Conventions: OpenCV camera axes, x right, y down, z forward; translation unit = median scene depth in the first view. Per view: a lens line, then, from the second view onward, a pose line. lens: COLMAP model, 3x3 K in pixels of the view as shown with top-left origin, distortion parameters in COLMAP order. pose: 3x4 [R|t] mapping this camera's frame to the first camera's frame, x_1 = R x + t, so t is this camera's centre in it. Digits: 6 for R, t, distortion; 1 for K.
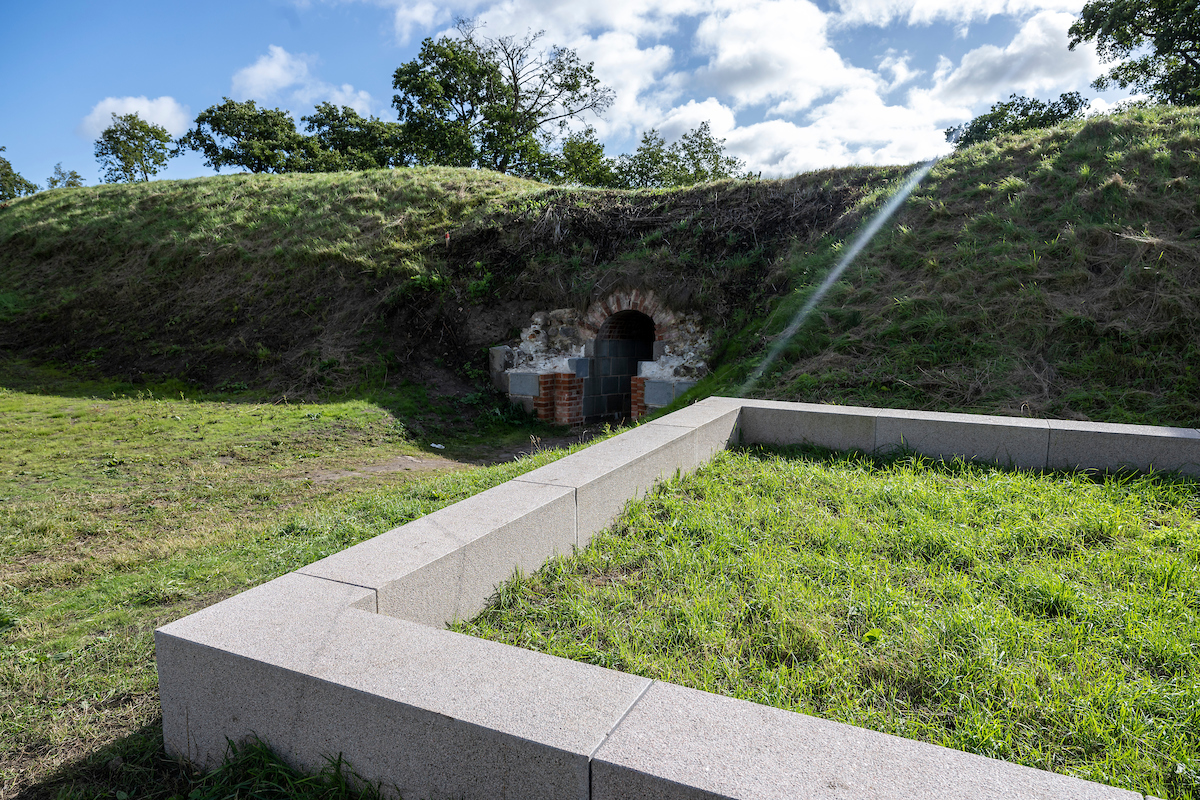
lens RADIAL K [[797.7, 0, 598.9], [0, 797.7, 399.8], [0, 0, 1]] dist [0.003506, 0.001922]
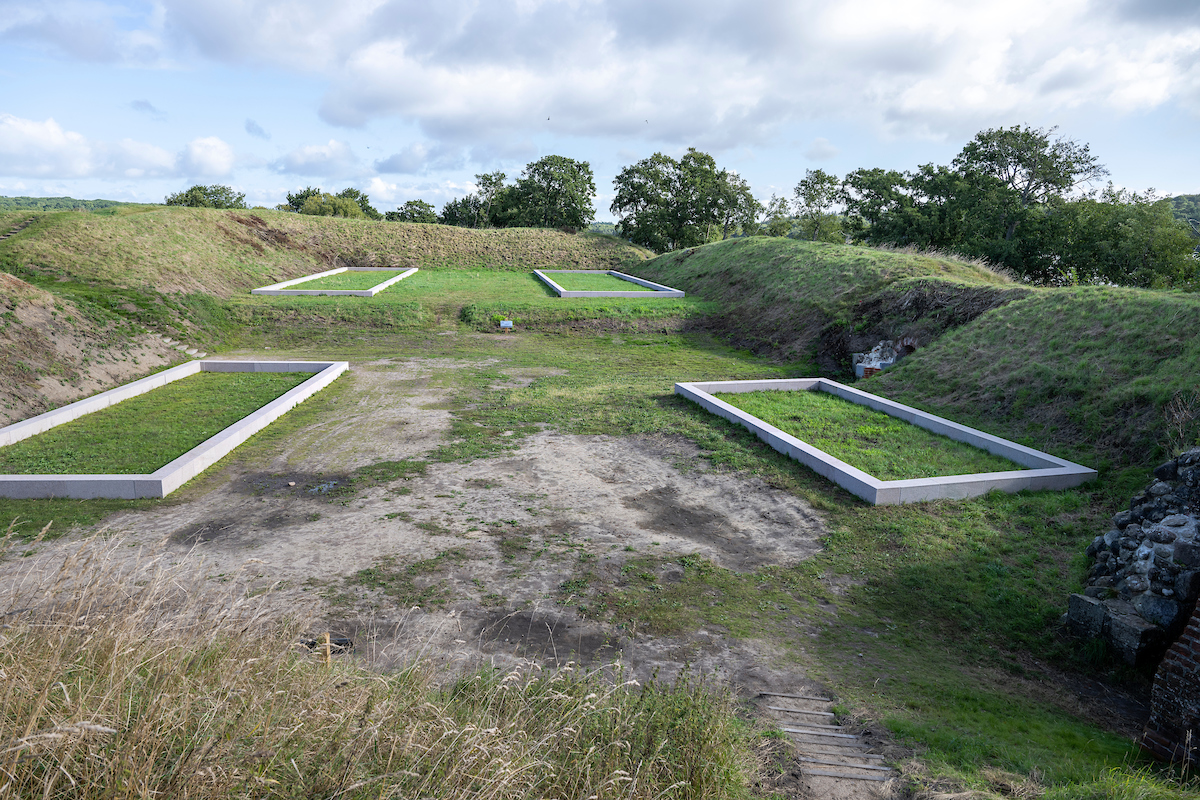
lens RADIAL K [[797.7, 0, 590.3], [0, 797.7, 398.6], [0, 0, 1]] dist [0.003506, 0.001922]
pose [[0.657840, 0.171370, -0.733402, 0.963968], [-0.131808, 0.984937, 0.111916, -0.082050], [0.741534, 0.023045, 0.670519, -1.028022]]
